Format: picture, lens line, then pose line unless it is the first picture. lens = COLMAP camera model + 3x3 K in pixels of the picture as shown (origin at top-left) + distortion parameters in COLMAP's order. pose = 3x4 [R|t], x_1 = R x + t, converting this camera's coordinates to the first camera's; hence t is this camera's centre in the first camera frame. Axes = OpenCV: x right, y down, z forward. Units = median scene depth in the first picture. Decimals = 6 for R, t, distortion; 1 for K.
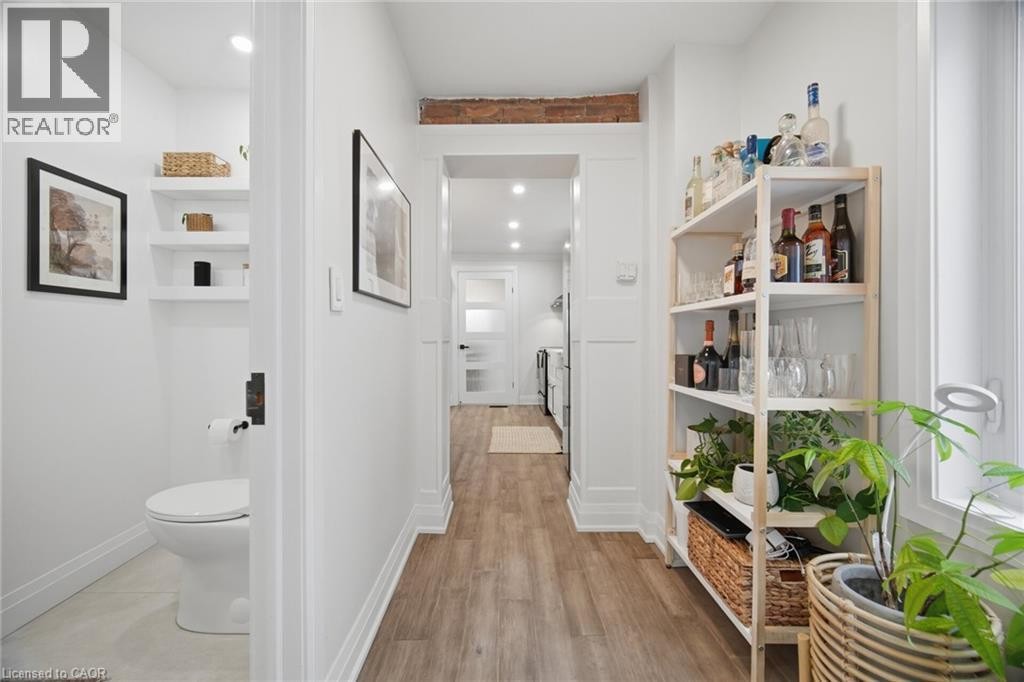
lens RADIAL K [[412.7, 0, 507.8], [0, 412.7, 338.6], [0, 0, 1]] dist [-0.000974, -0.000519]
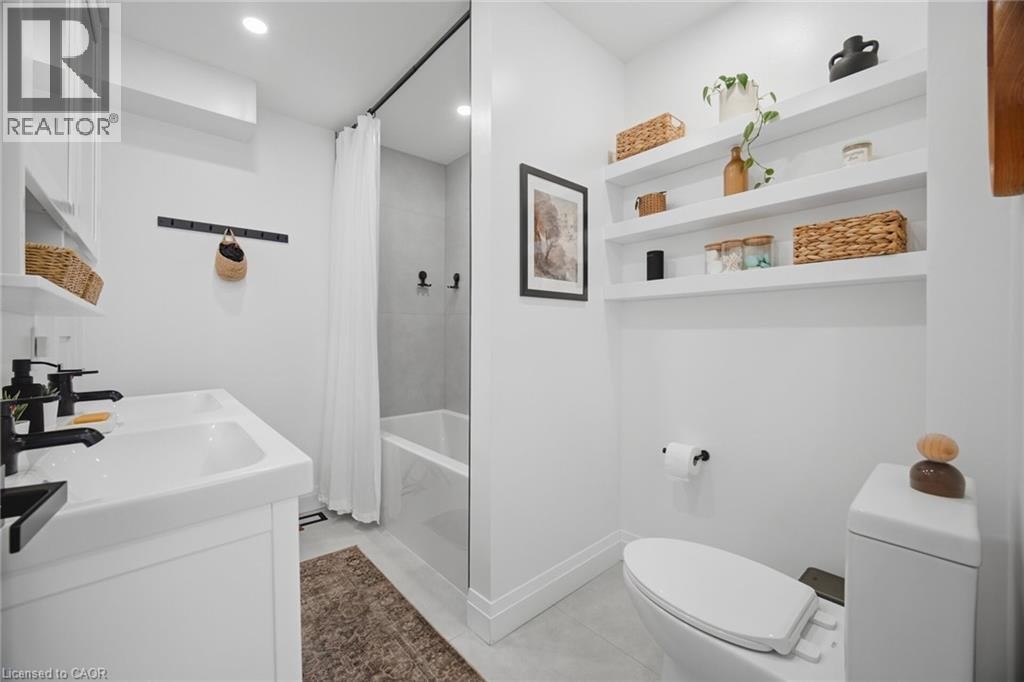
lens RADIAL K [[412.7, 0, 509.7], [0, 412.7, 338.8], [0, 0, 1]] dist [-0.000974, -0.000519]
pose [[0.661888, 0.002367, -0.749599, -0.347198], [0.001732, 0.999988, 0.004687, -0.013942], [0.749601, -0.004401, 0.661875, 0.253566]]
